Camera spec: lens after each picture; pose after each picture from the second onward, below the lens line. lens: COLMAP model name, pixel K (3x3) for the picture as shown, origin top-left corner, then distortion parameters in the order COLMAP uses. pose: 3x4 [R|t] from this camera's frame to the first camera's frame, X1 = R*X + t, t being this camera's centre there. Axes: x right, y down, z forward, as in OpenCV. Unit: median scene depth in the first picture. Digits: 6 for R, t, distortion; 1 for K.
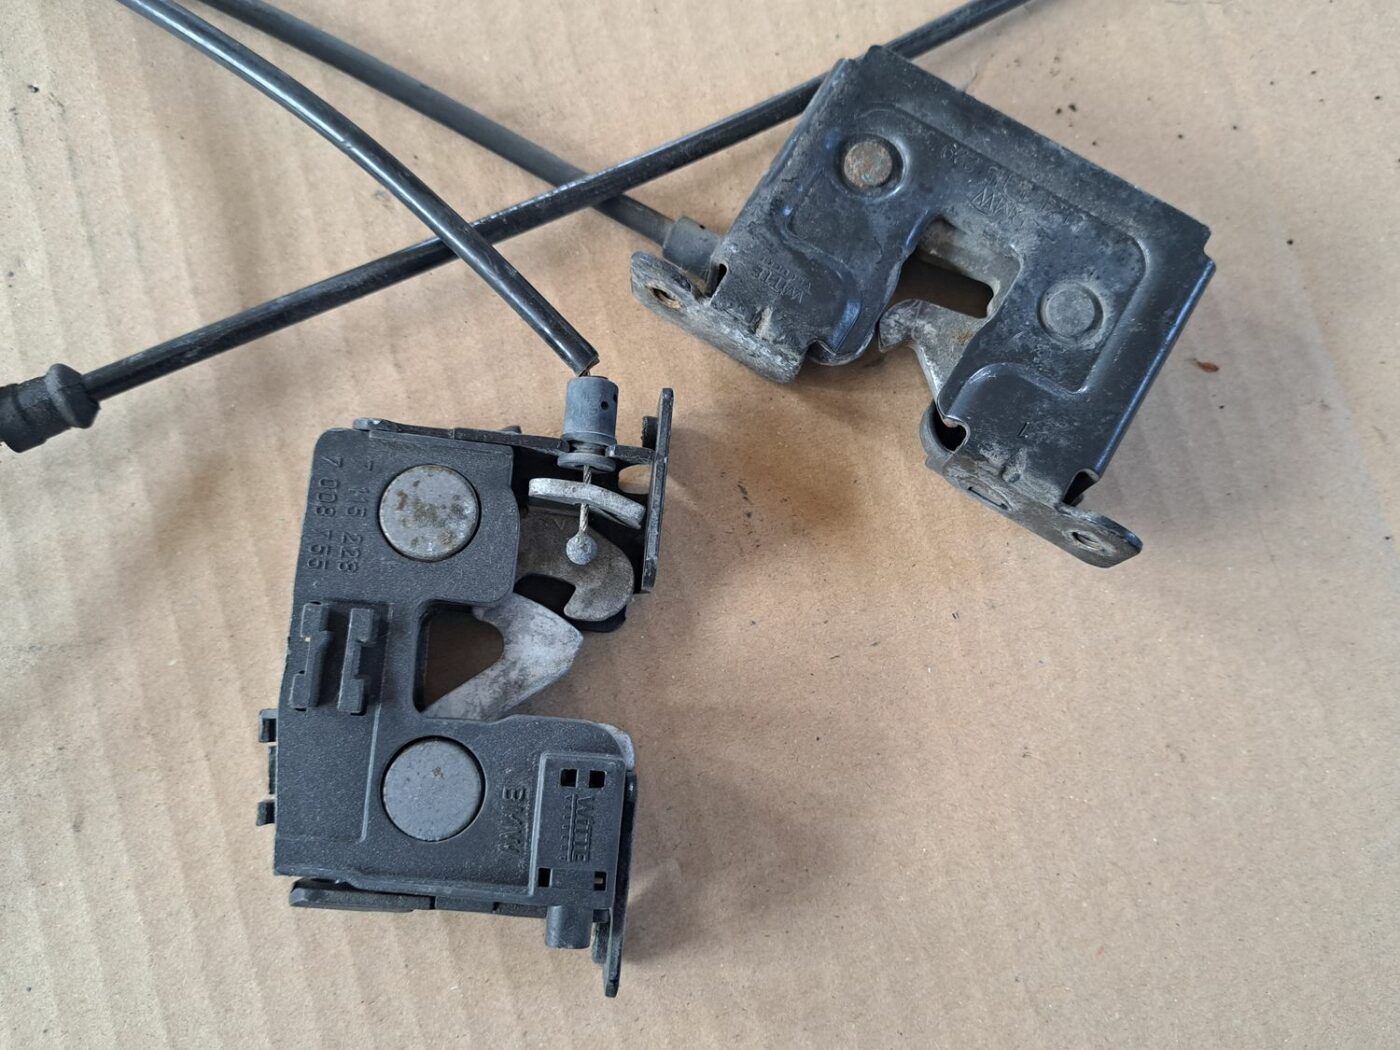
lens RADIAL K [[970.9, 0, 704.7], [0, 970.9, 520.5], [0, 0, 1]] dist [-0.003945, -0.000948]
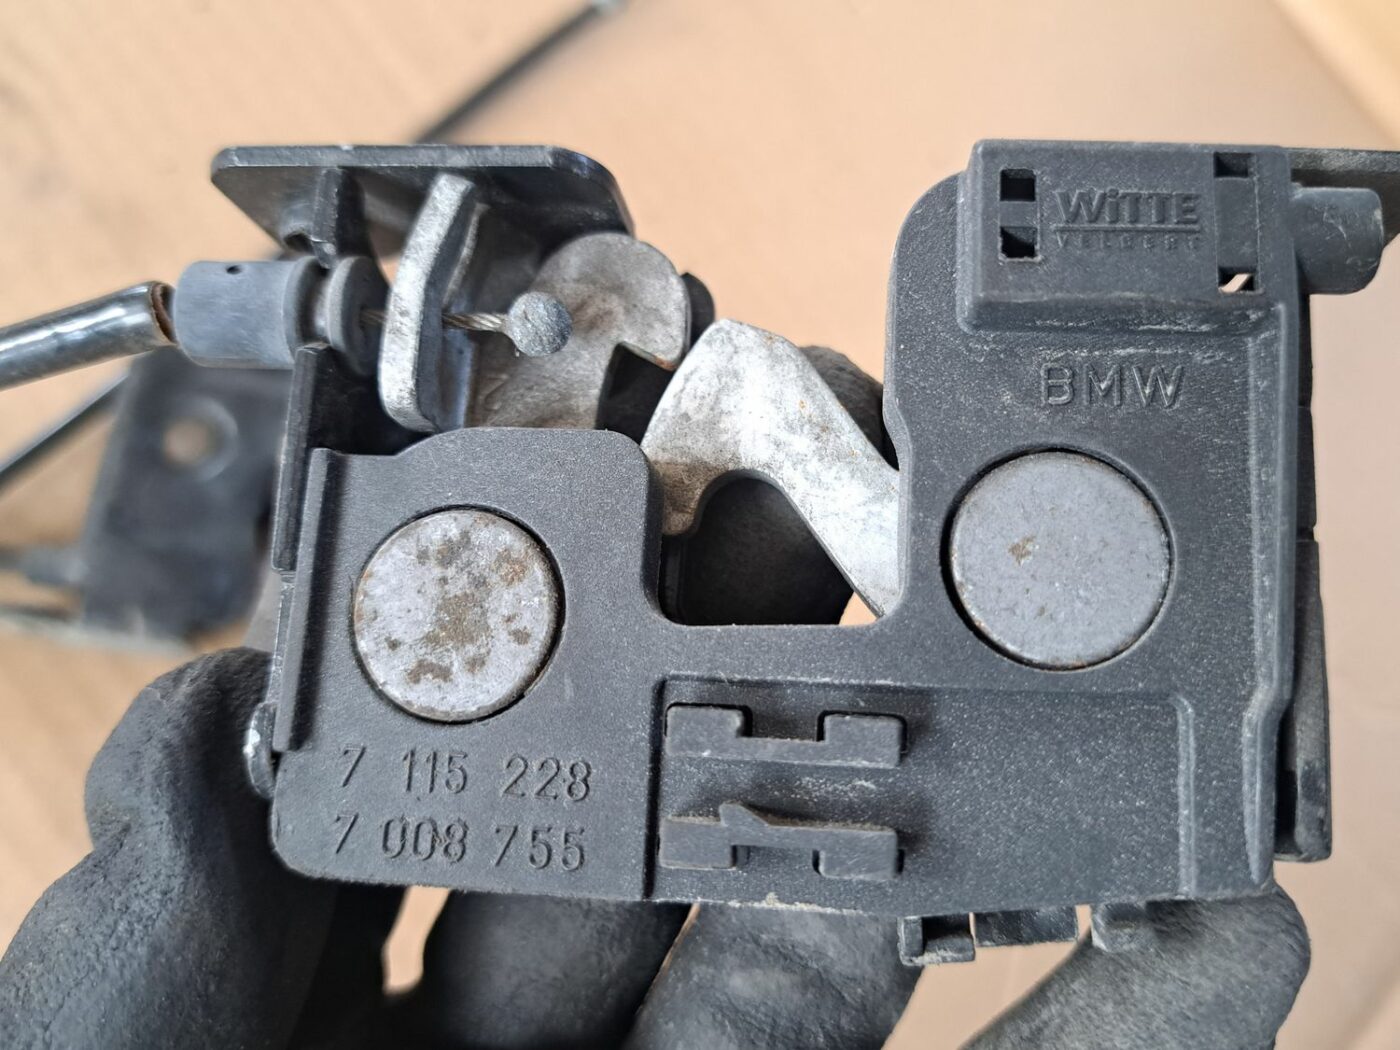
lens RADIAL K [[970.9, 0, 704.7], [0, 970.9, 520.5], [0, 0, 1]] dist [-0.003945, -0.000948]
pose [[-0.045279, -0.997848, 0.047425, -0.261330], [0.996780, -0.041984, 0.068316, 0.076449], [-0.066178, 0.050365, 0.996536, 0.524483]]
